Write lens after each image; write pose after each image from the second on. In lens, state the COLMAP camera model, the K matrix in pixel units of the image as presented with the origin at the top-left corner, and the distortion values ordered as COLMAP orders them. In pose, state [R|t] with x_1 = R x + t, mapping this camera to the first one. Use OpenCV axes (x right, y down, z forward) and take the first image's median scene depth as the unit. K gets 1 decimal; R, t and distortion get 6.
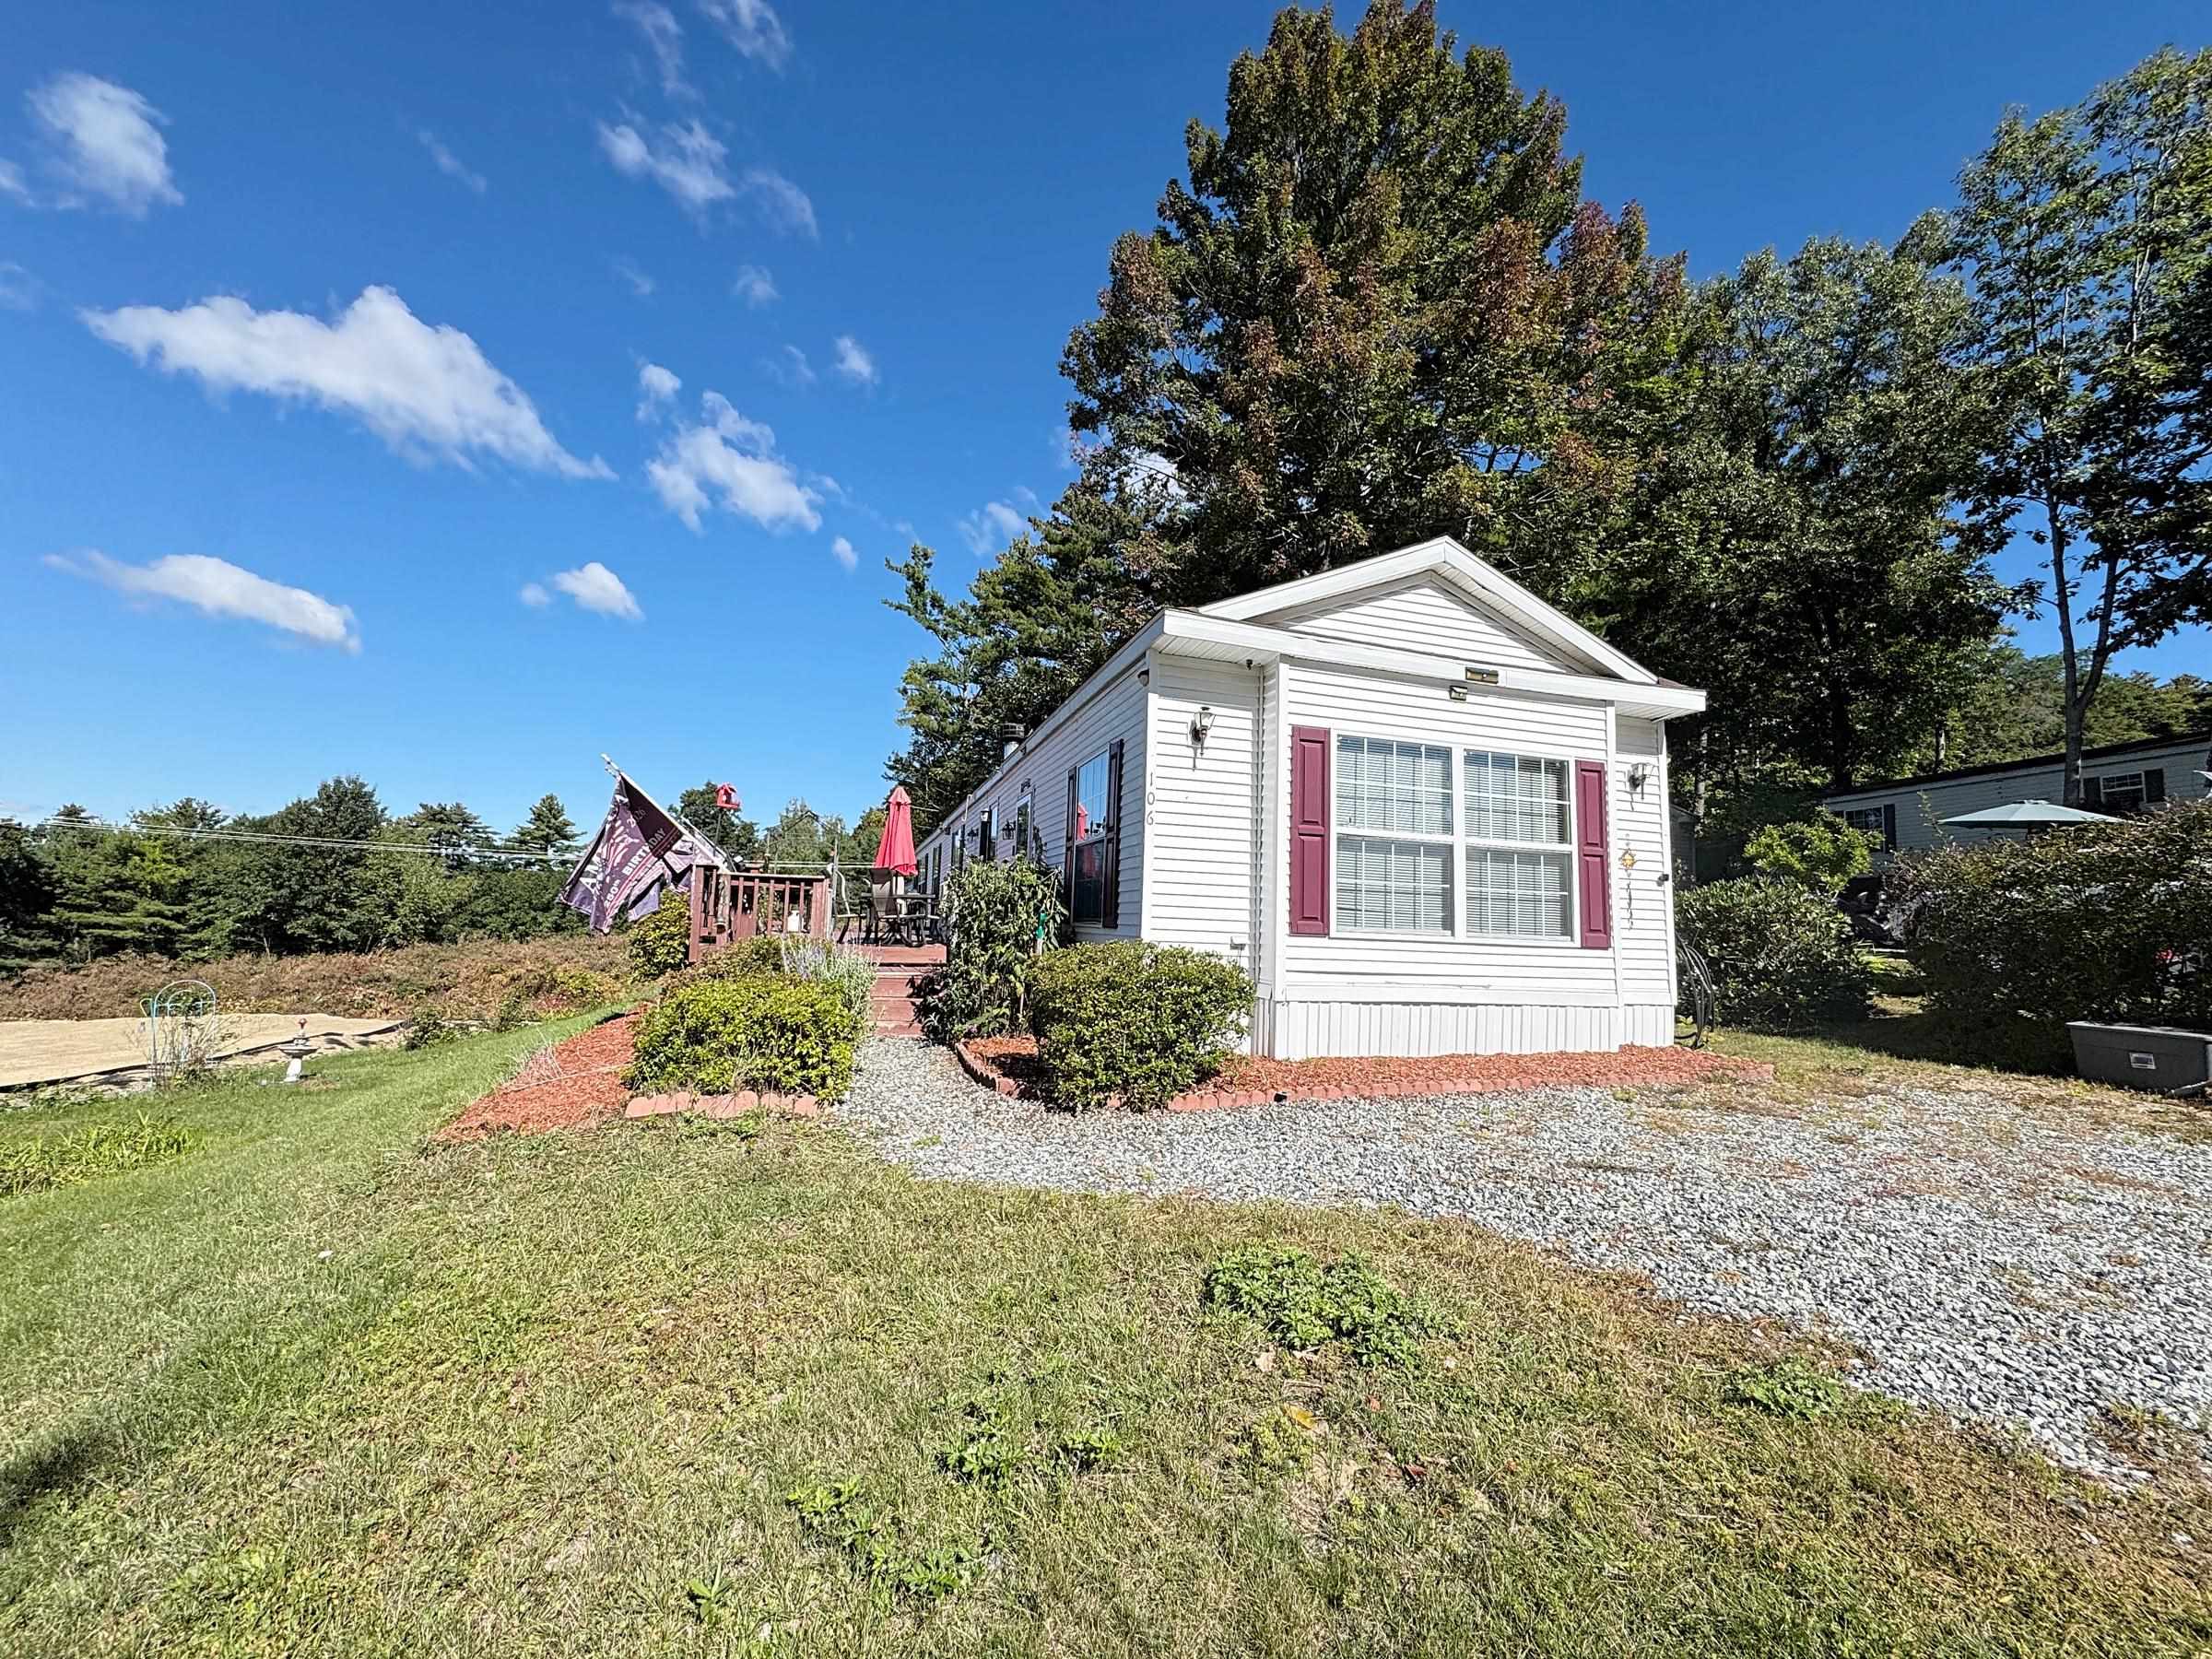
lens RADIAL K [[889.1, 0, 1109.2], [0, 889.1, 832.1], [0, 0, 1]] dist [-0.004387, 0.001999]
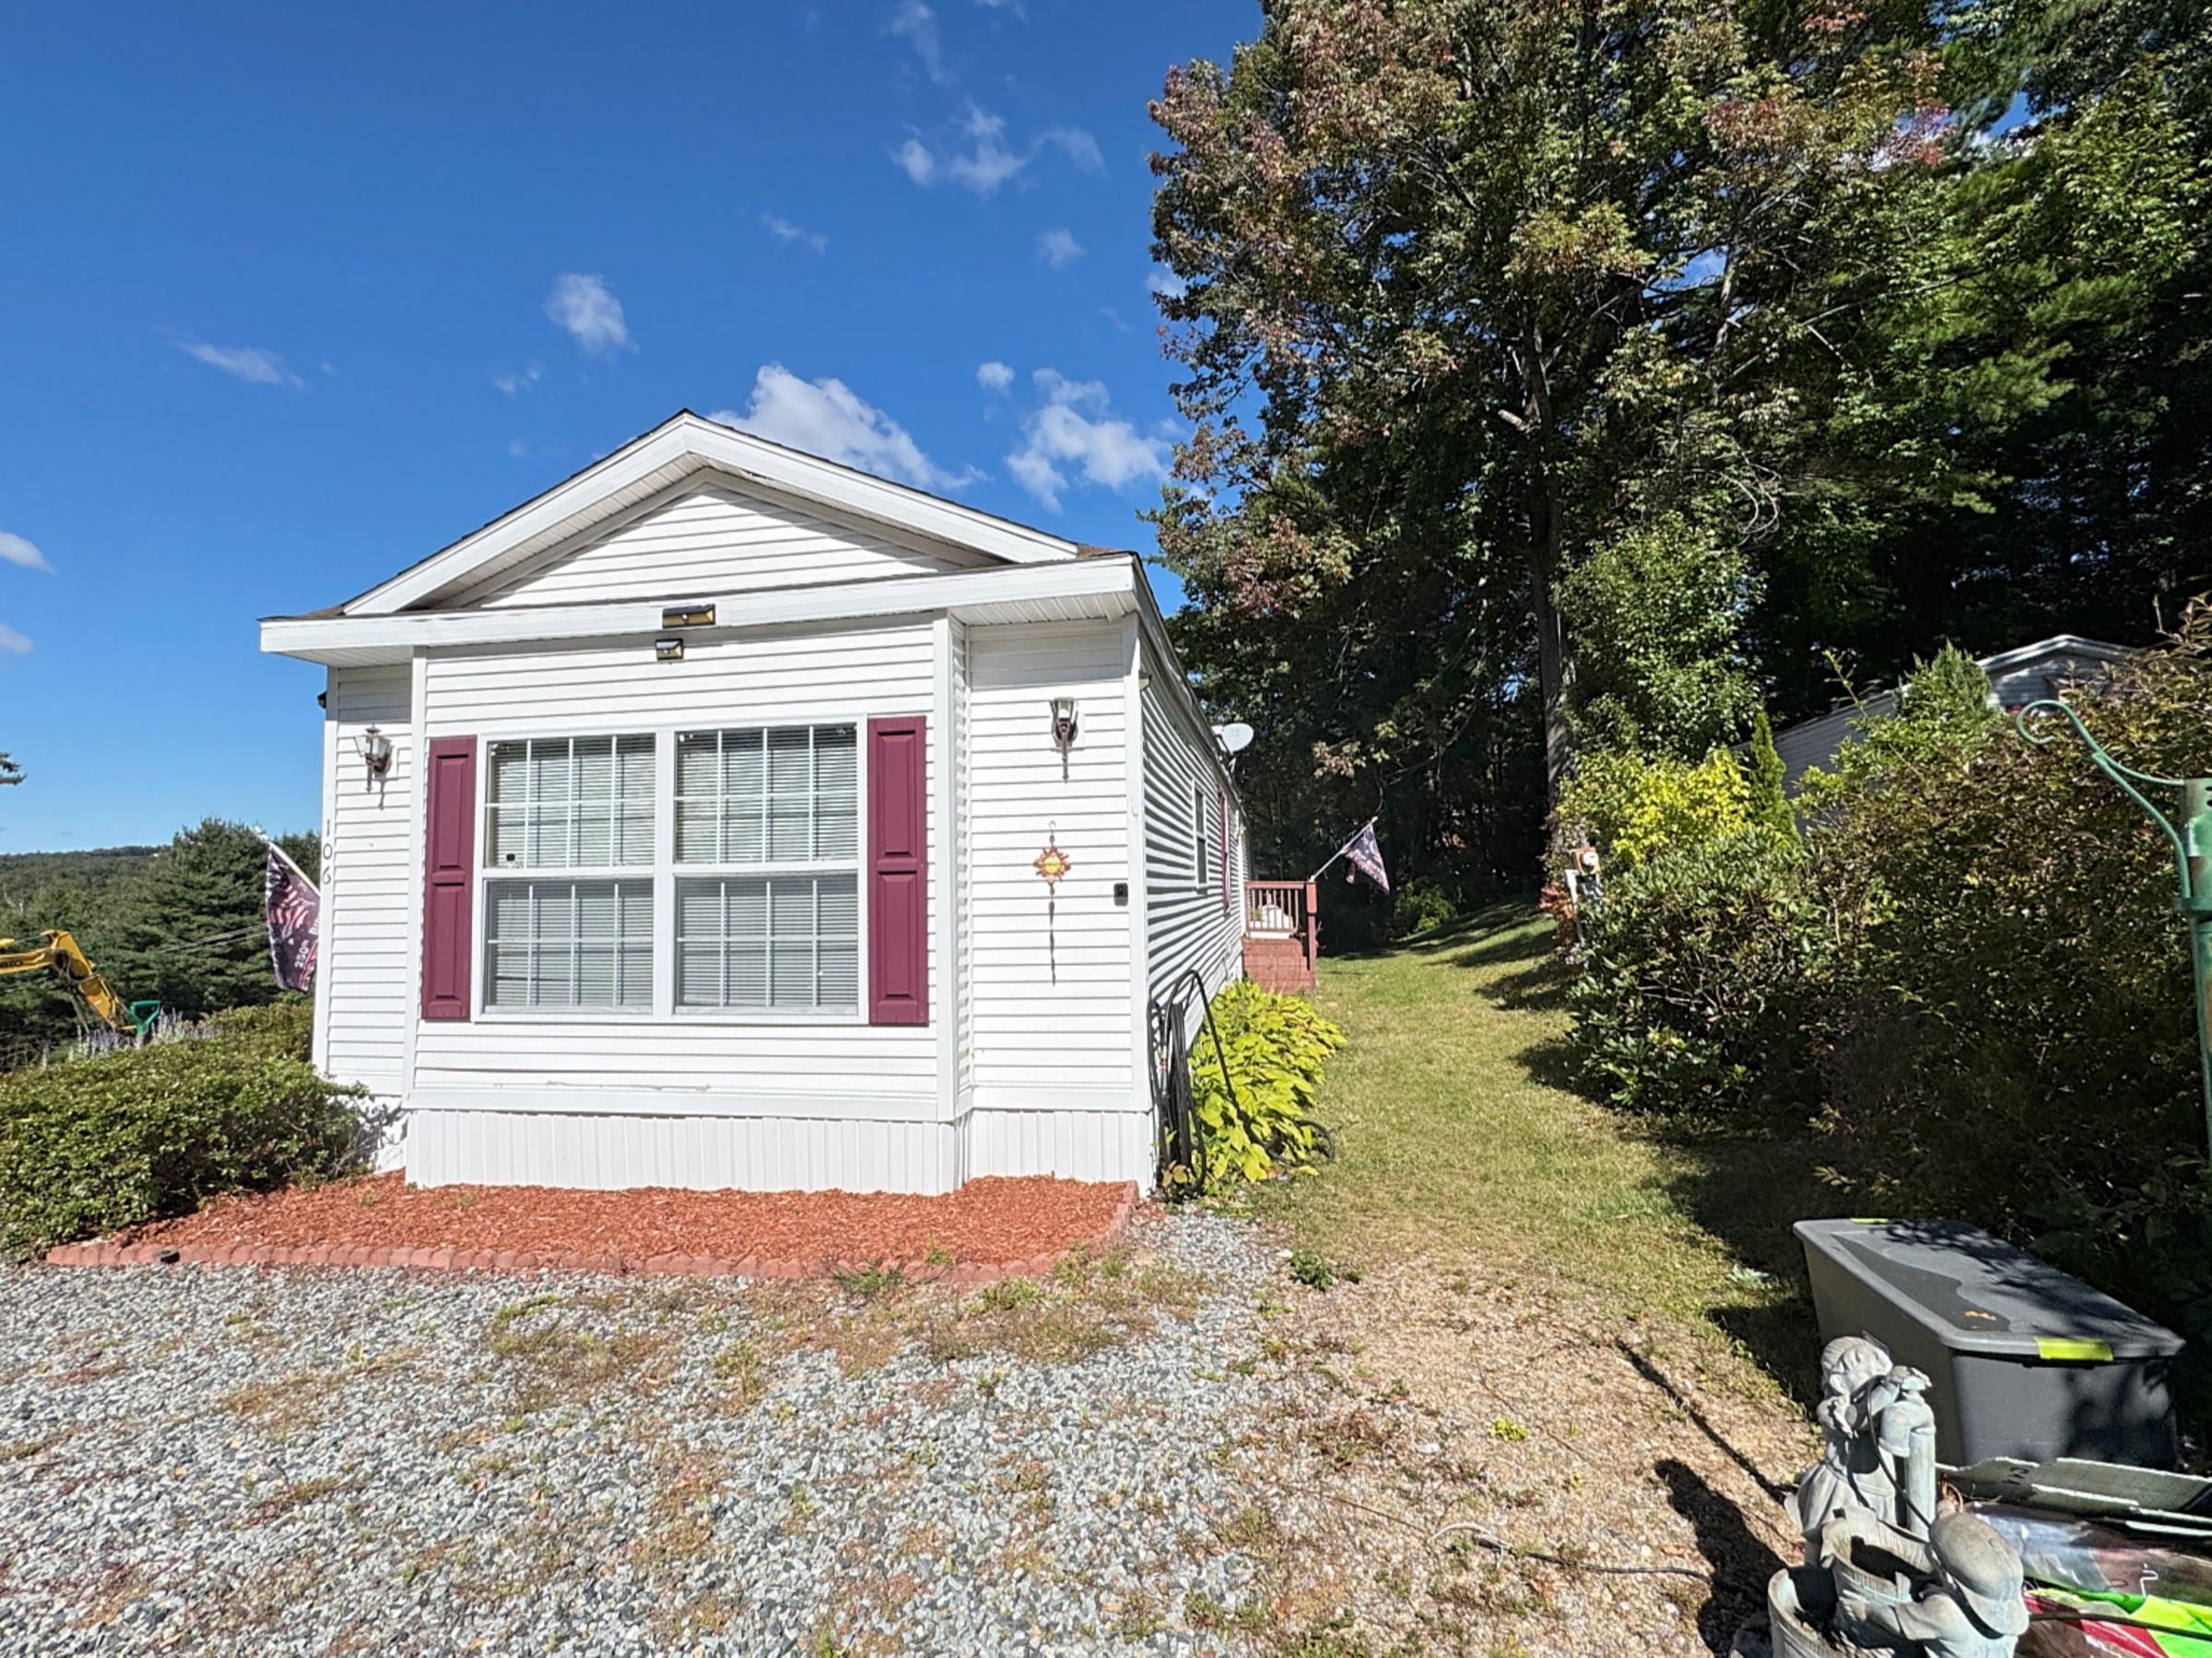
lens RADIAL K [[990.2, 0, 1088.2], [0, 990.2, 811.8], [0, 0, 1]] dist [0.002665, 0.000051]
pose [[0.885790, -0.093126, -0.454646, 0.242048], [0.102755, 0.994700, -0.003547, 0.000317], [0.452567, -0.043575, 0.890665, 0.113271]]
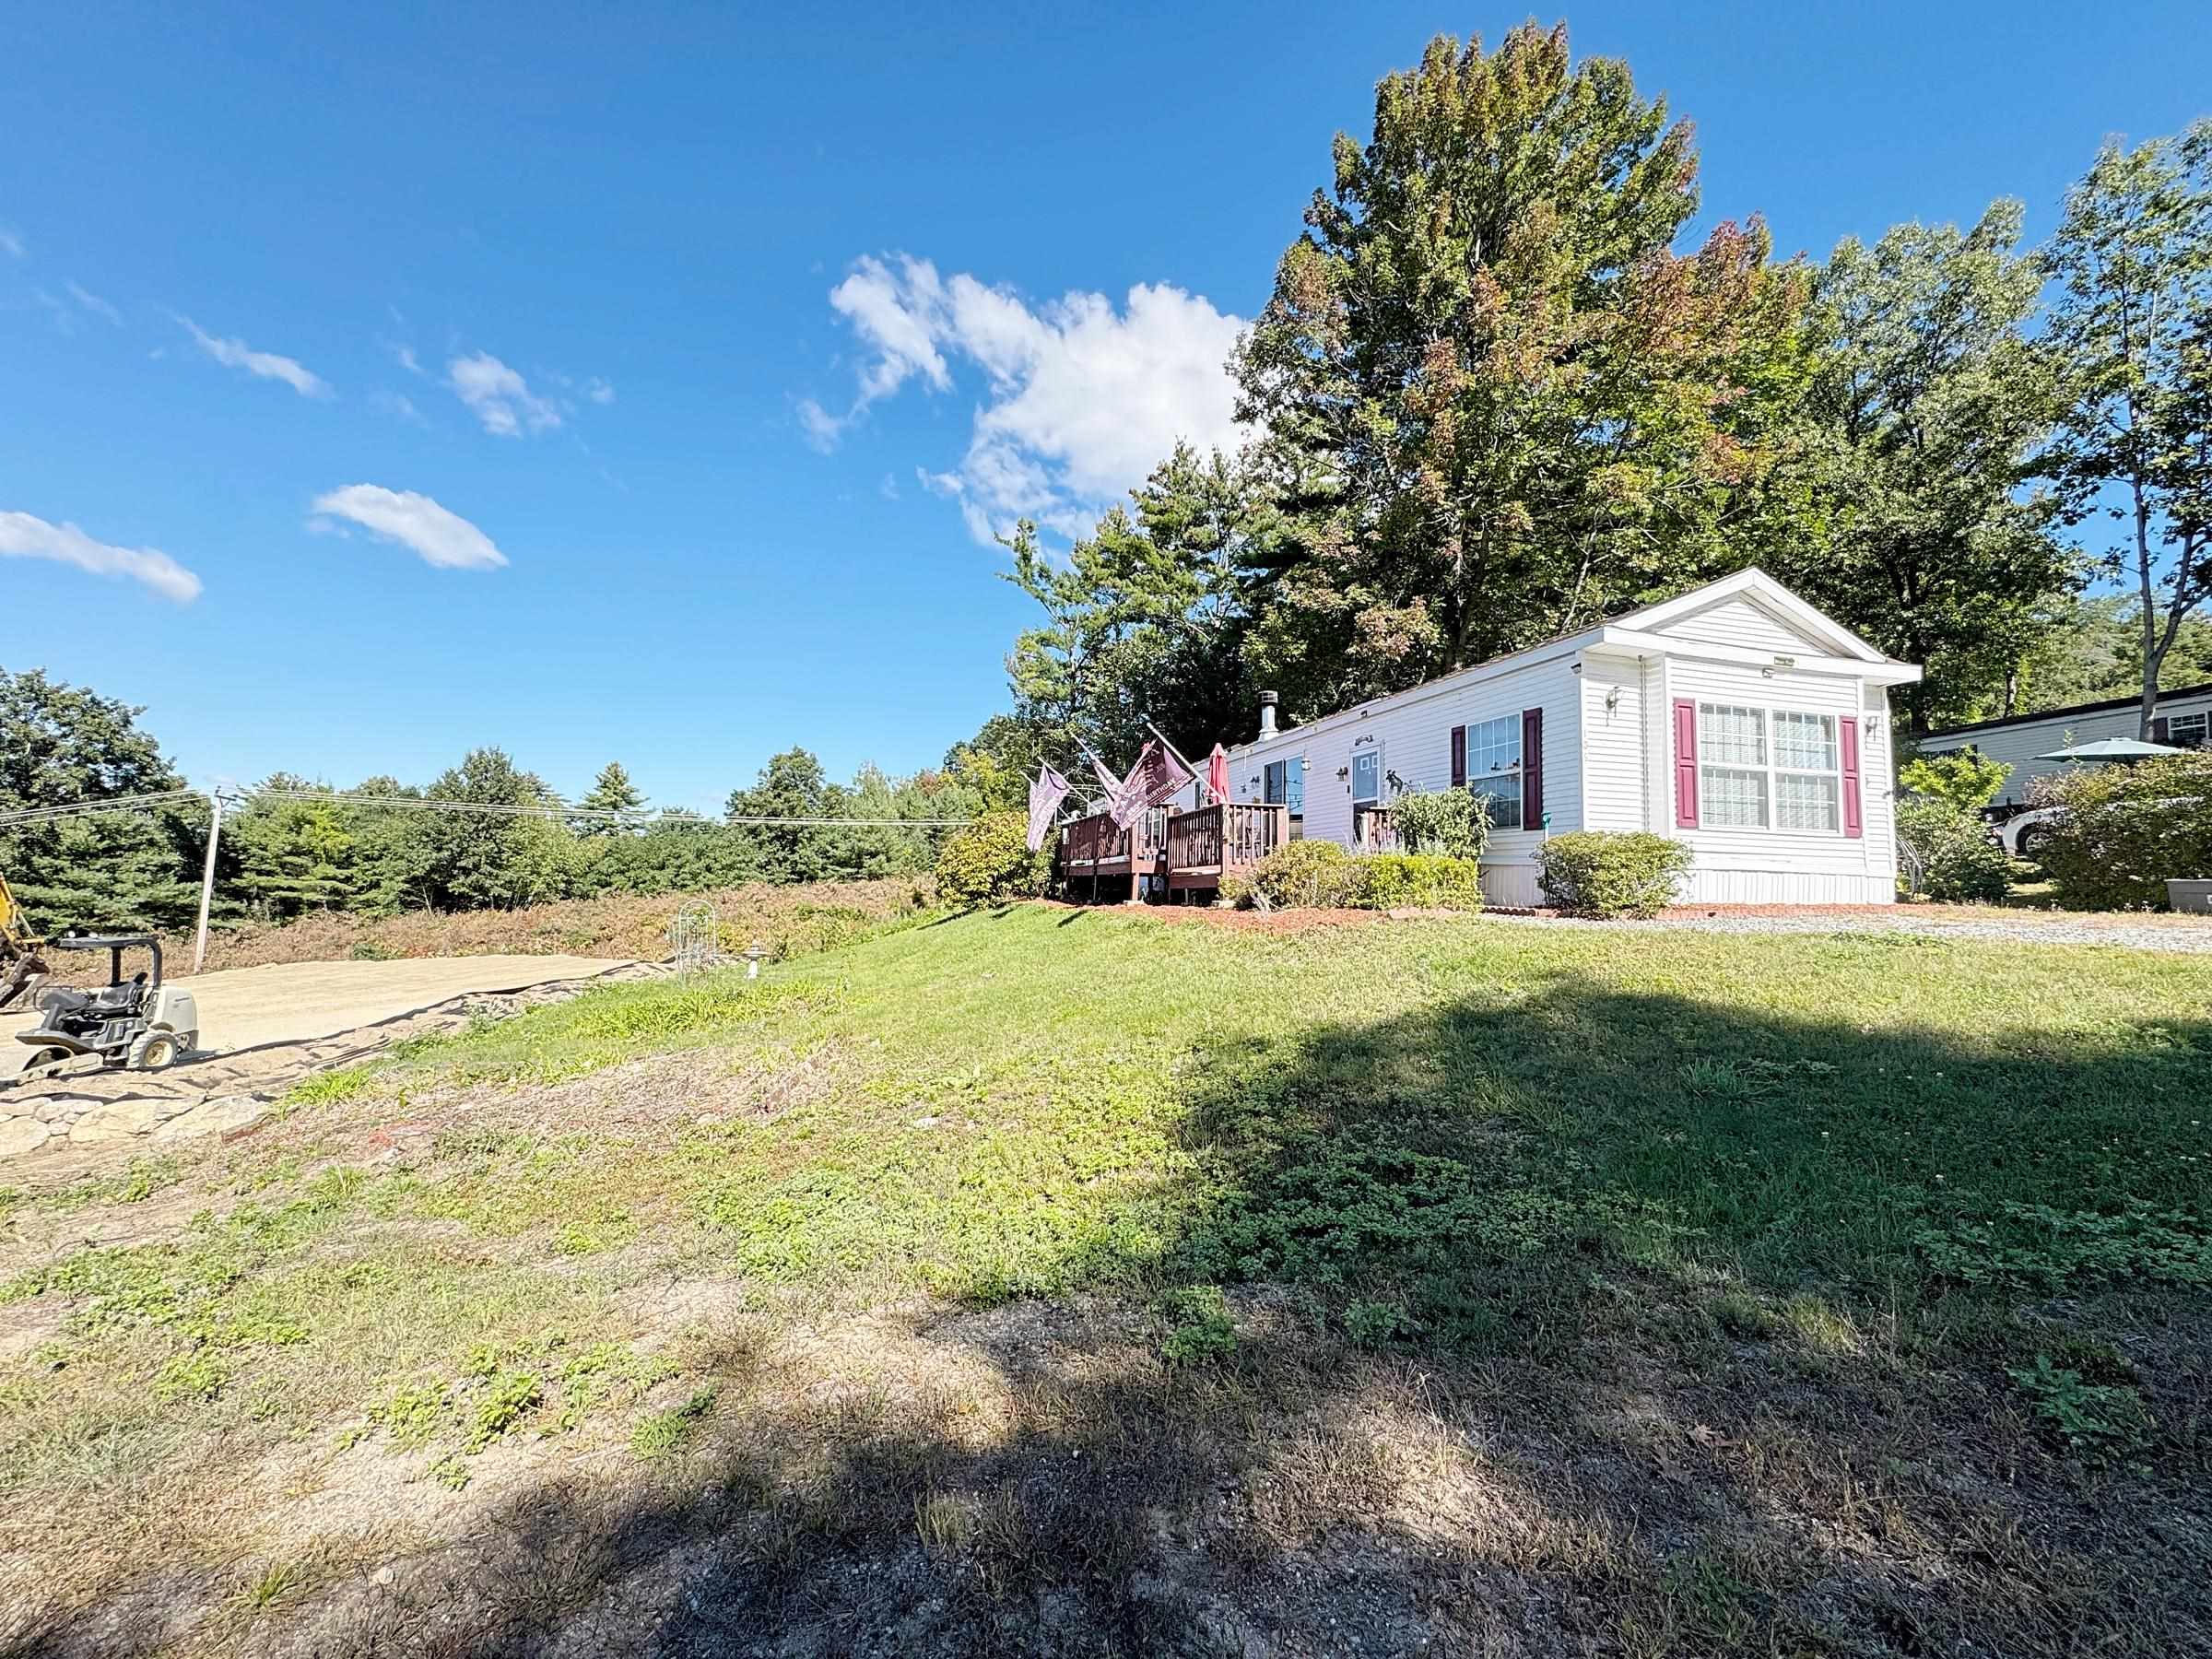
lens RADIAL K [[889.1, 0, 1108.2], [0, 889.1, 829.5], [0, 0, 1]] dist [-0.004387, 0.001999]
pose [[0.999624, -0.017438, -0.021181, -0.173130], [0.018360, 0.998856, 0.044155, 0.005948], [0.020387, -0.044528, 0.998800, -0.136528]]
